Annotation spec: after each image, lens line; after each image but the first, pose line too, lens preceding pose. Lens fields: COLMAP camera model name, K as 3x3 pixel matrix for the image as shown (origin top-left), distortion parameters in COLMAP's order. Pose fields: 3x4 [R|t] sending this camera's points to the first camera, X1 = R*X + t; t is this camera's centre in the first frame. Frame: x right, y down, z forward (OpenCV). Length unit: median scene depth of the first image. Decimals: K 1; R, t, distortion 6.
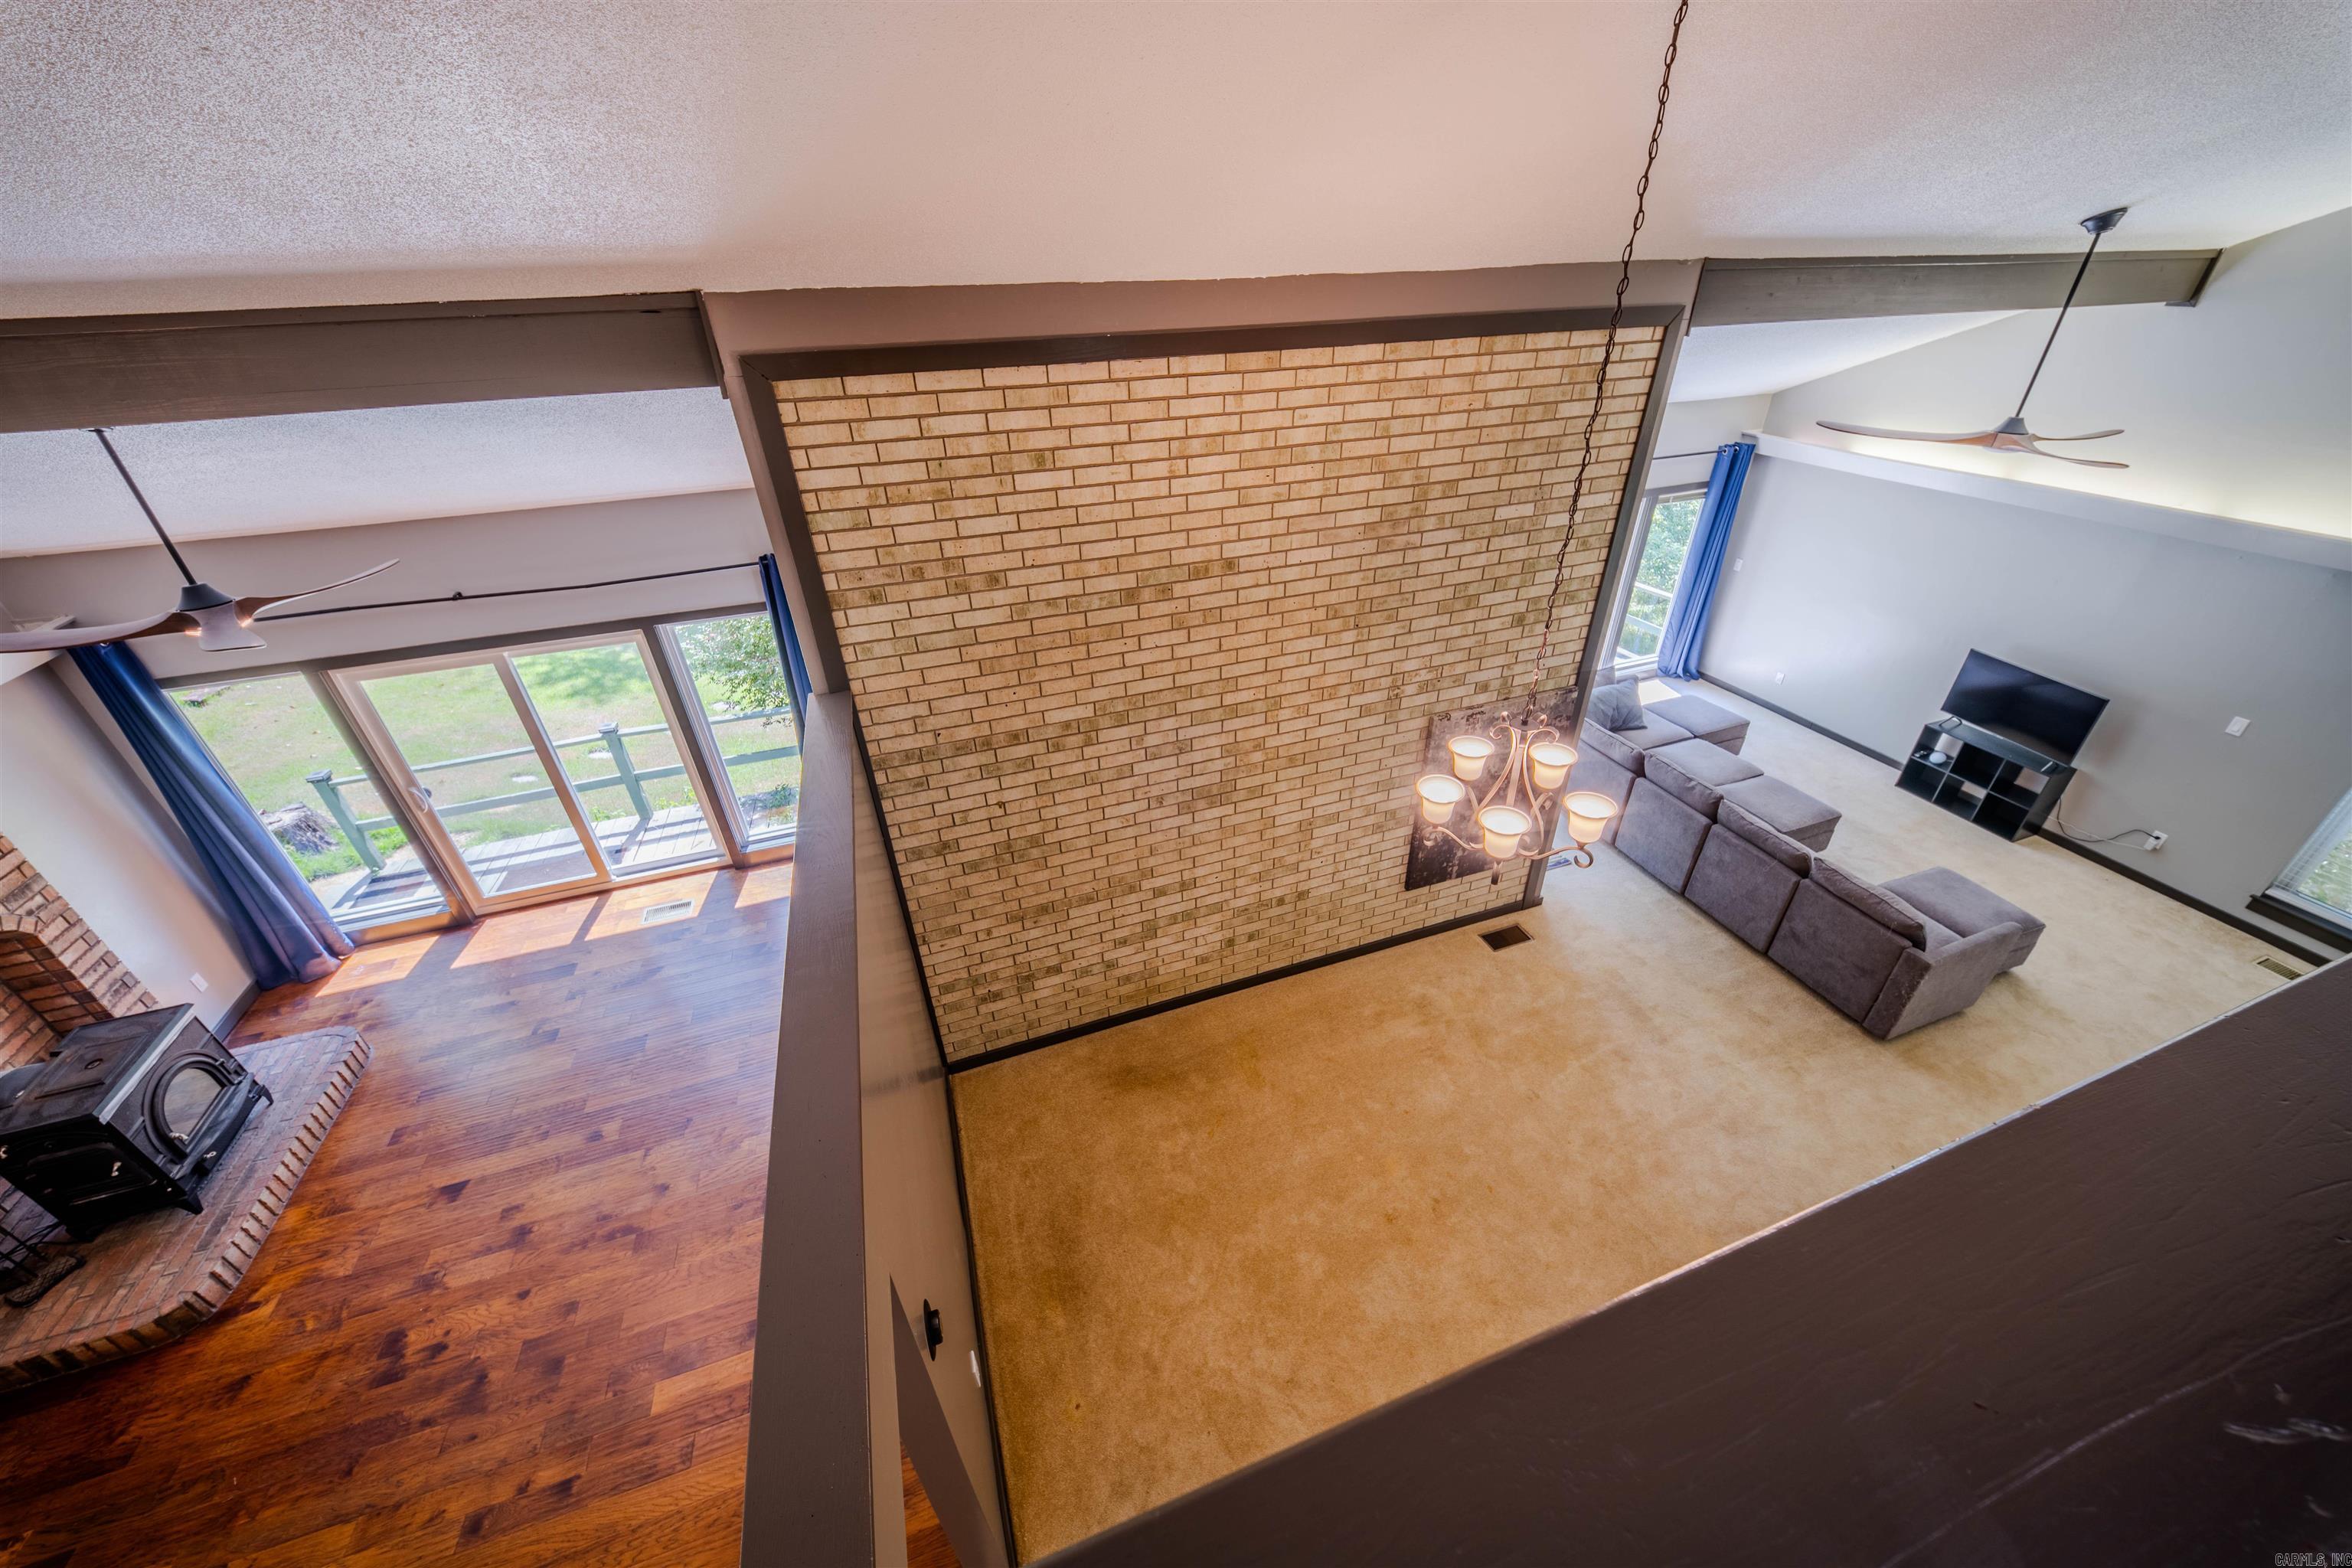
lens RADIAL K [[824.2, 0, 1170.4], [0, 824.2, 777.6], [0, 0, 1]] dist [0.002418, -0.002959]
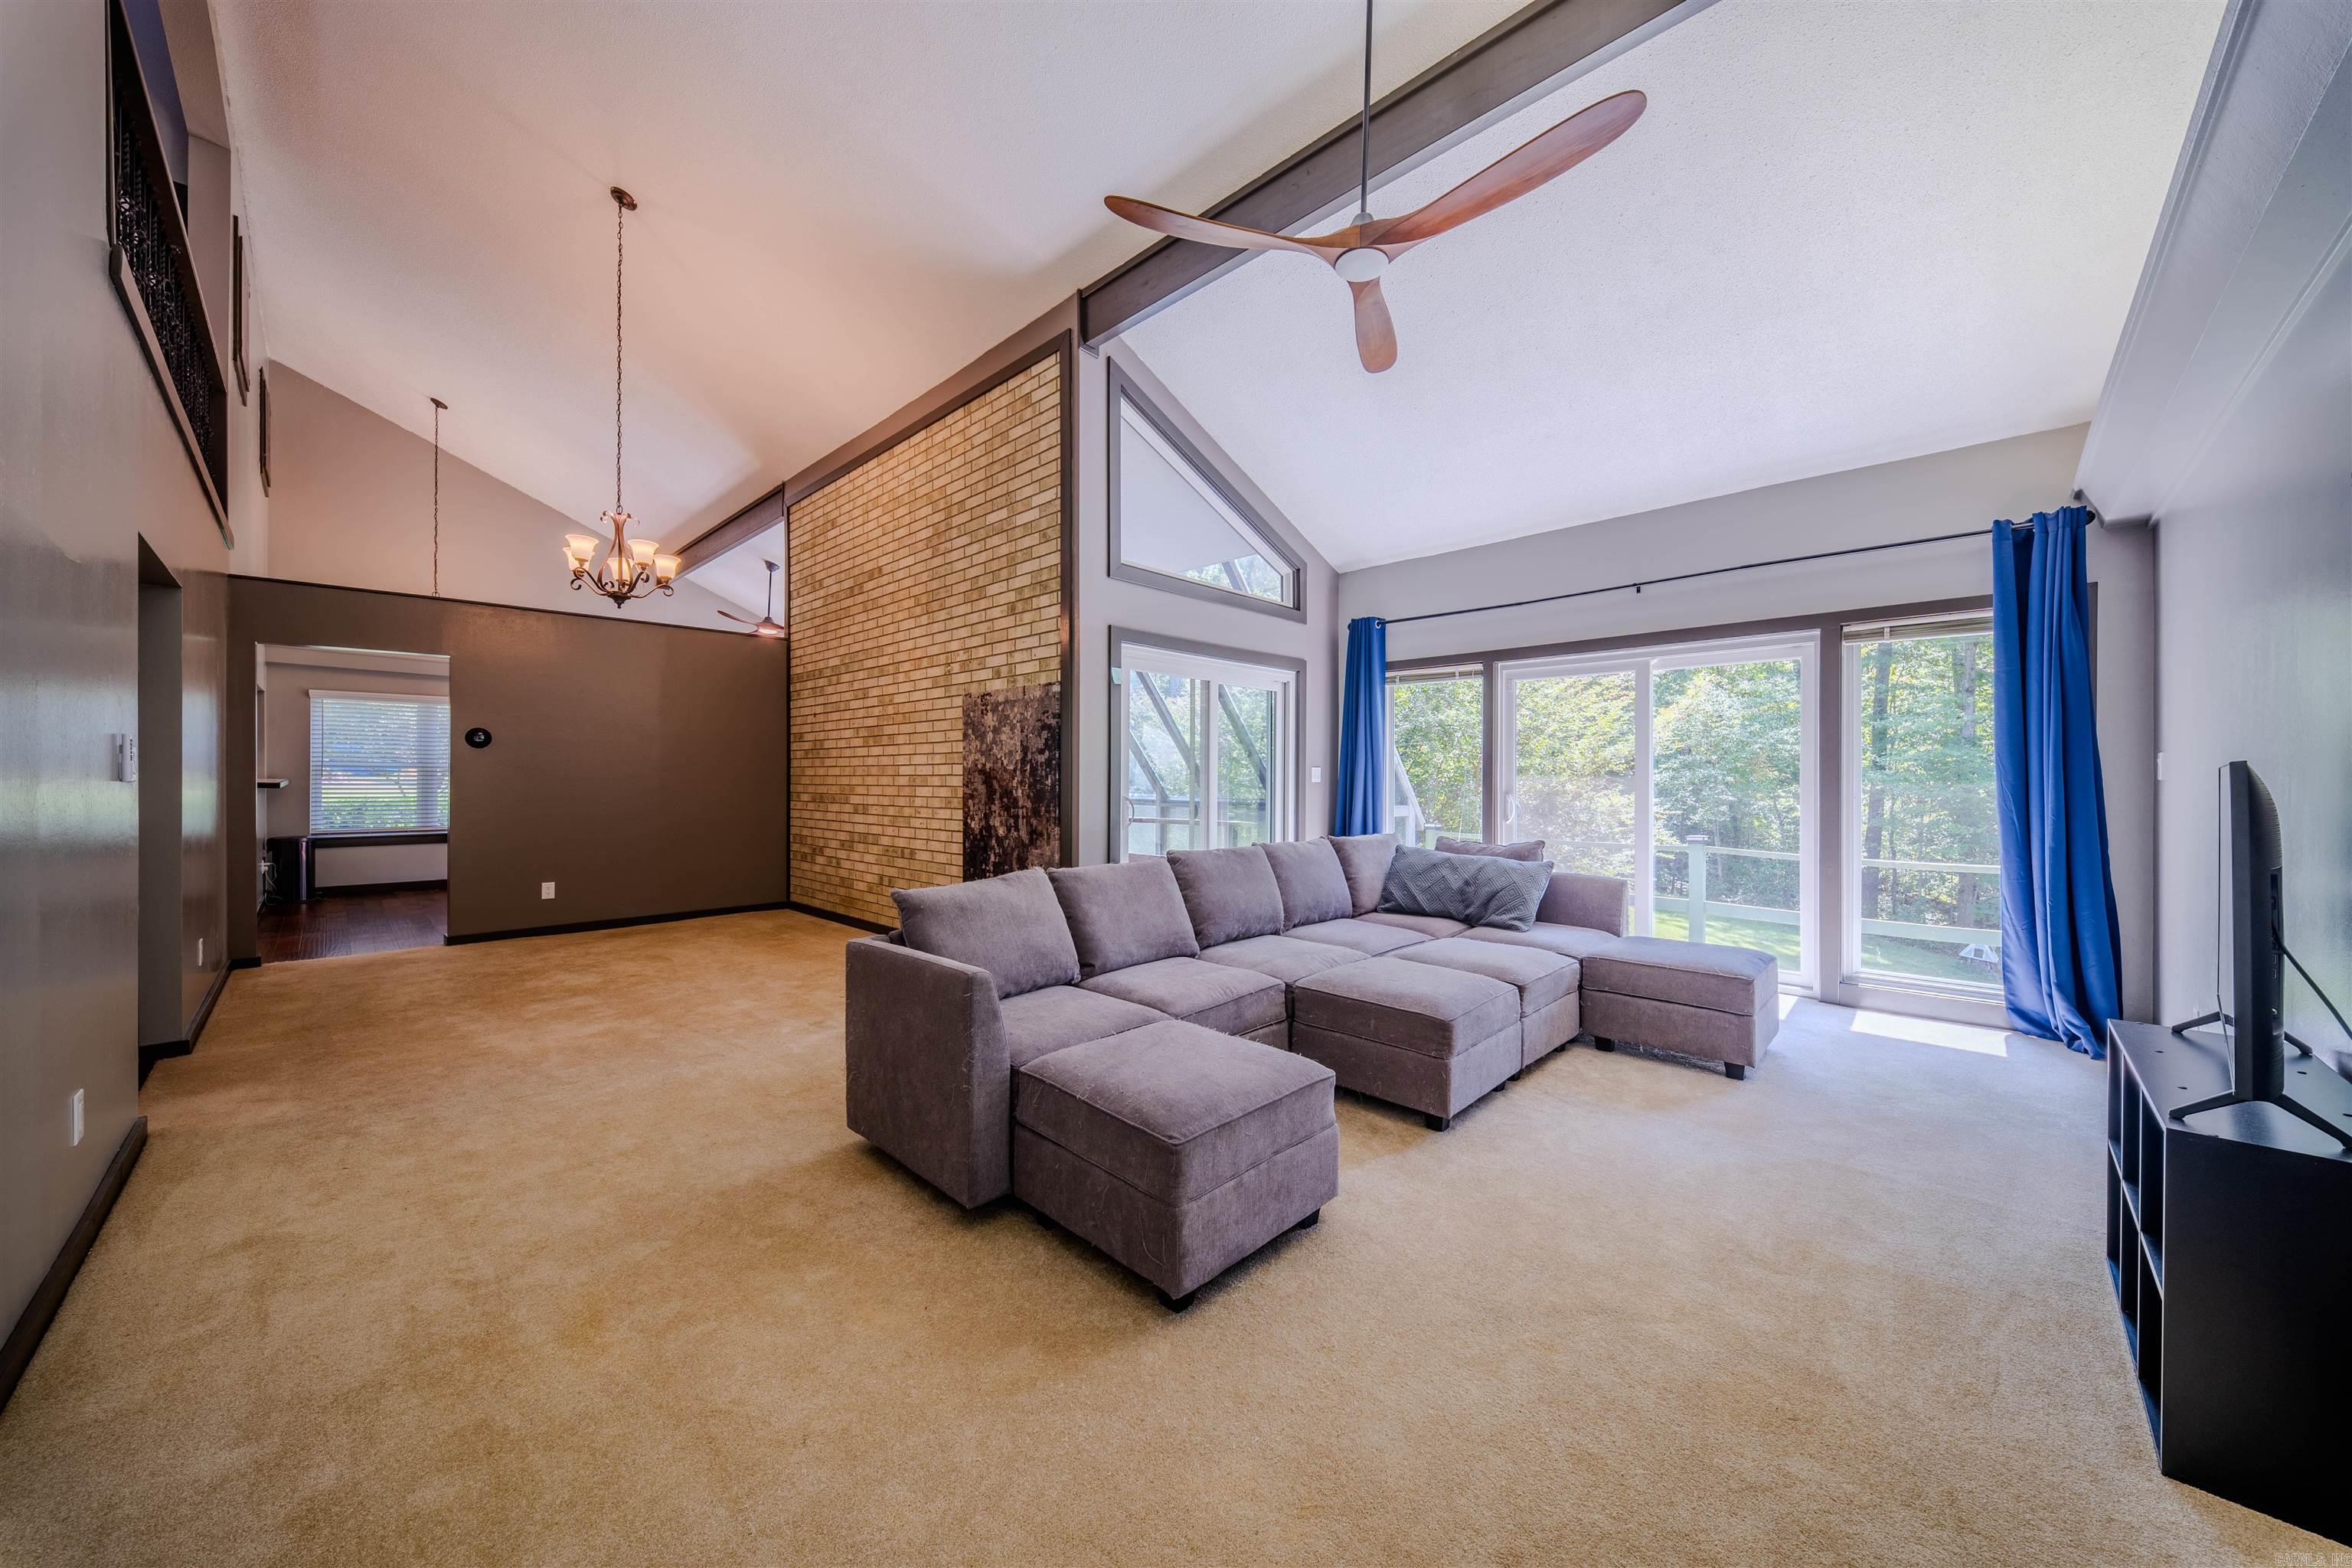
lens RADIAL K [[824.2, 0, 1181.3], [0, 824.2, 785.0], [0, 0, 1]] dist [0.002418, -0.002959]
pose [[0.450020, 0.031966, -0.892446, 1.676572], [-0.483940, 0.848625, -0.213632, 0.152115], [0.750523, 0.528029, 0.397367, 0.937902]]
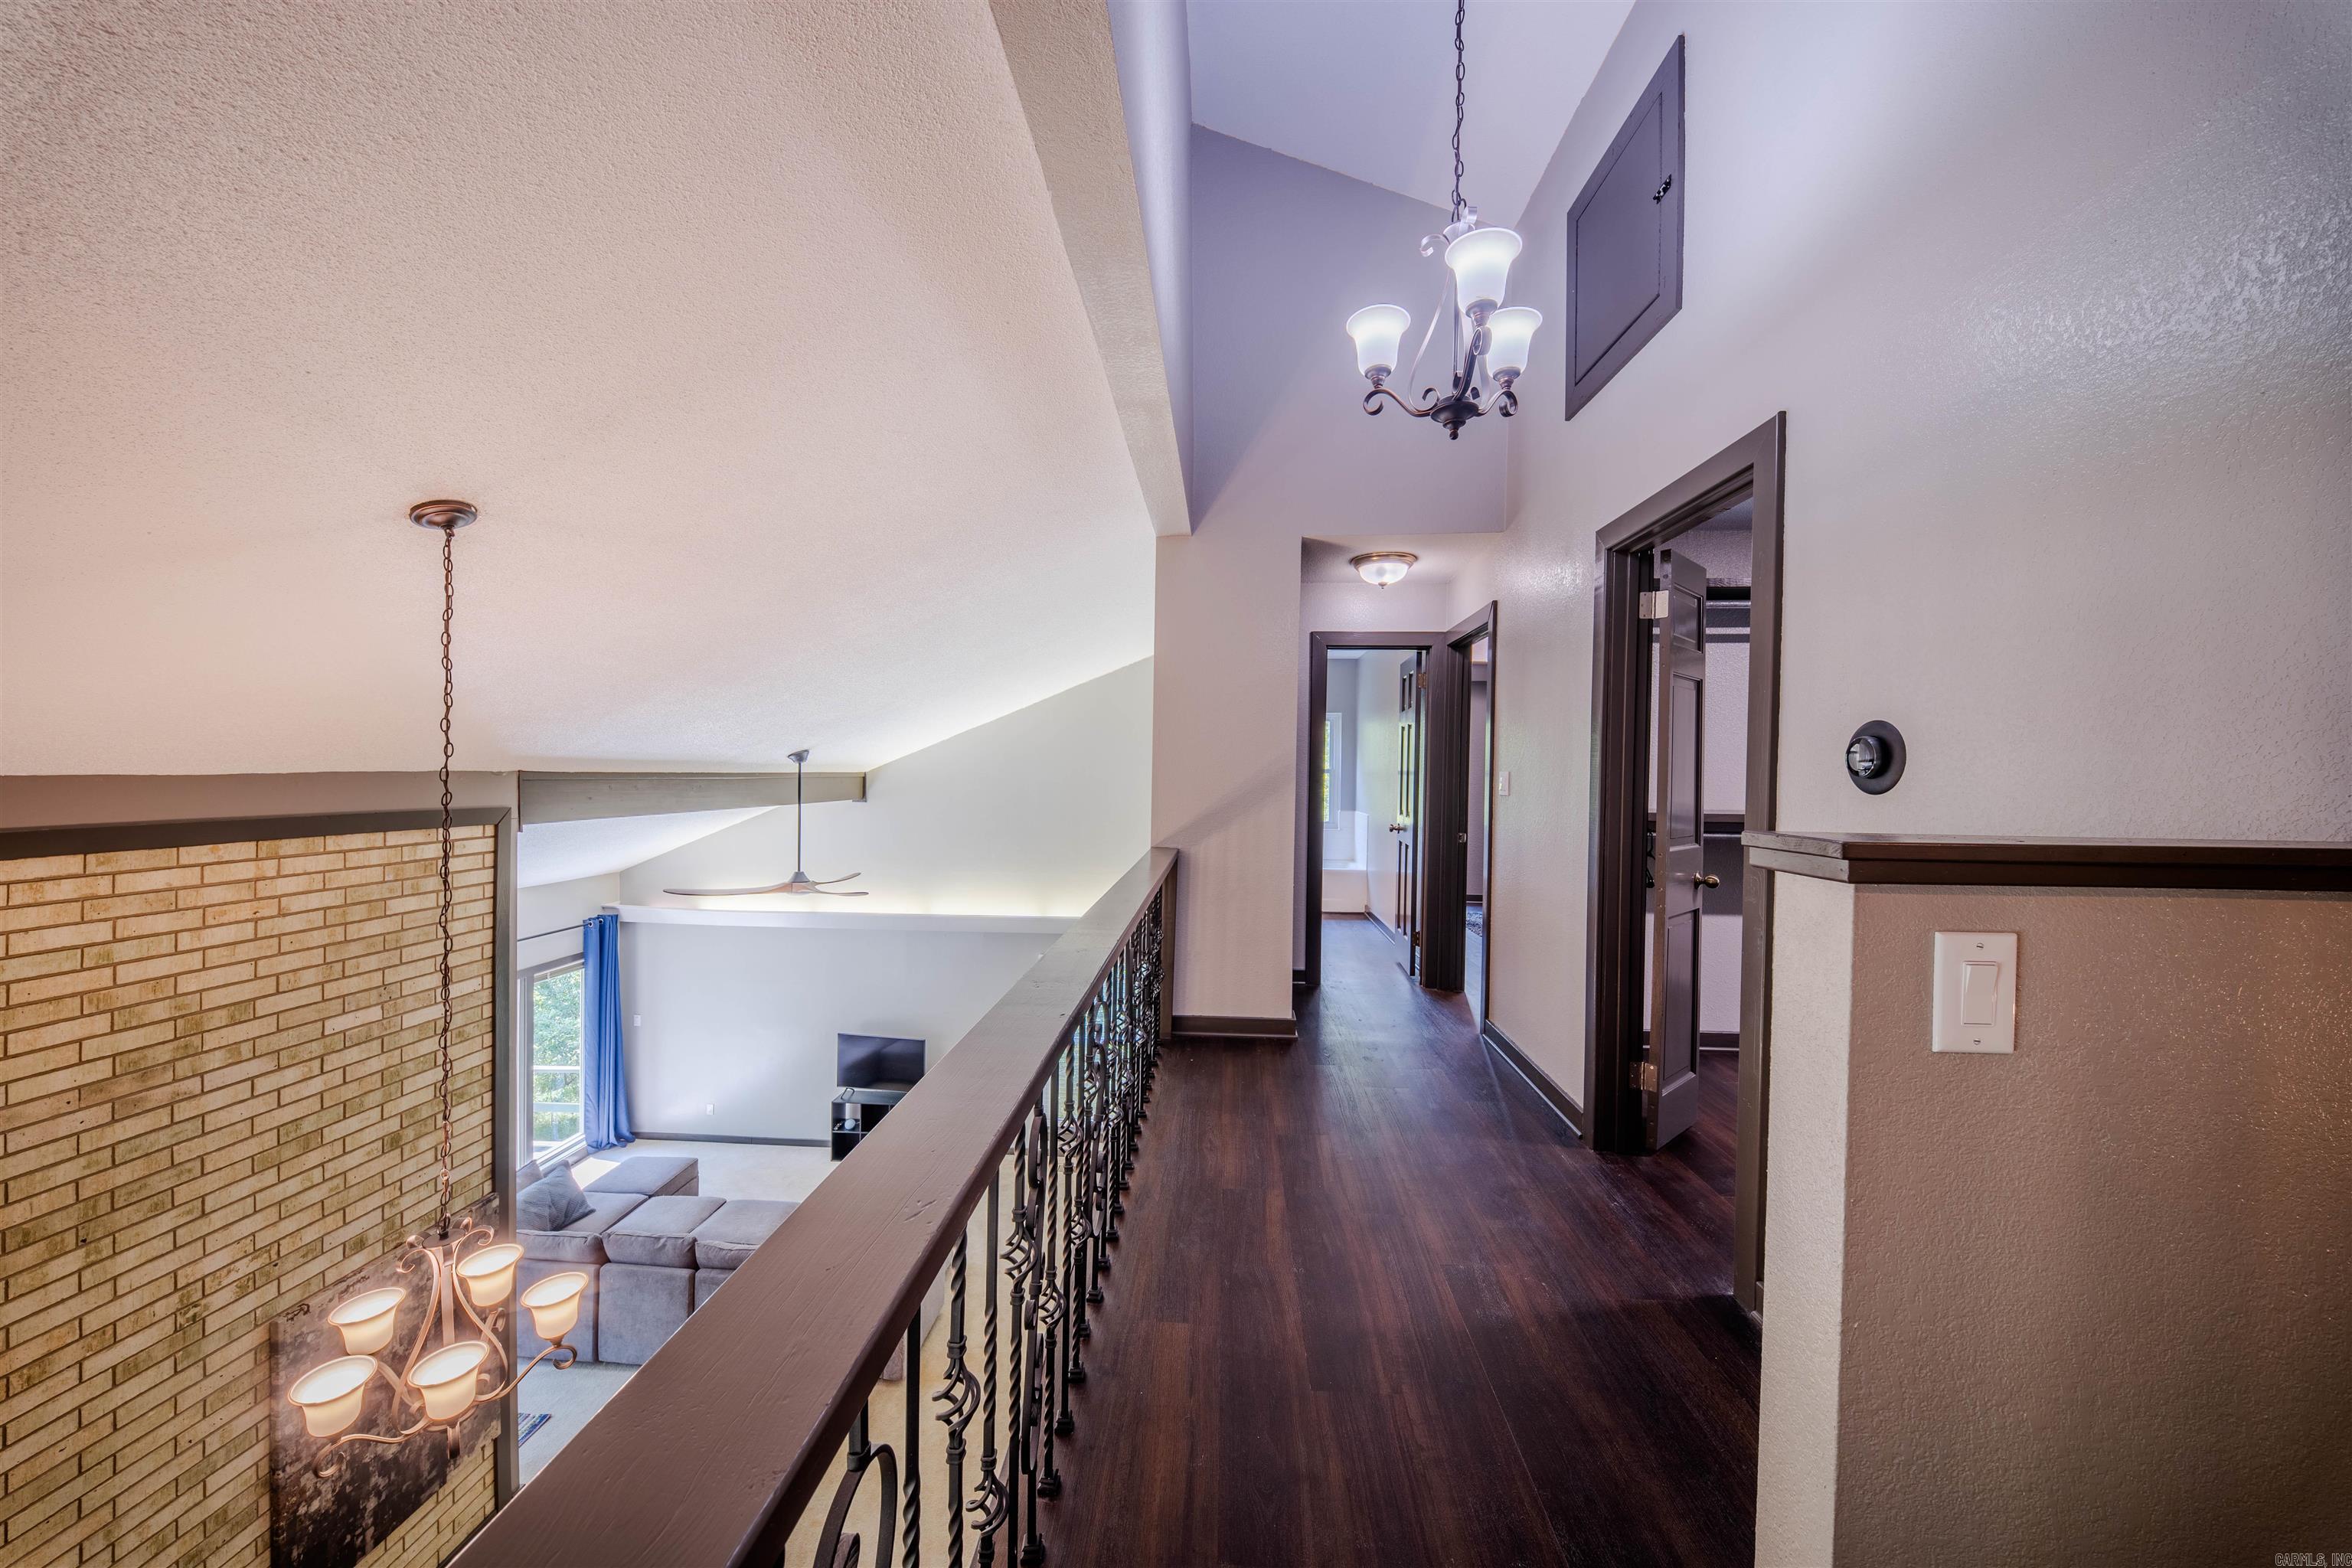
lens RADIAL K [[824.2, 0, 1184.3], [0, 824.2, 773.0], [0, 0, 1]] dist [0.002418, -0.002959]
pose [[0.376448, 0.028657, 0.925995, -0.053806], [0.465625, 0.858254, -0.215853, 0.041174], [-0.800925, 0.512424, 0.309744, -0.078696]]
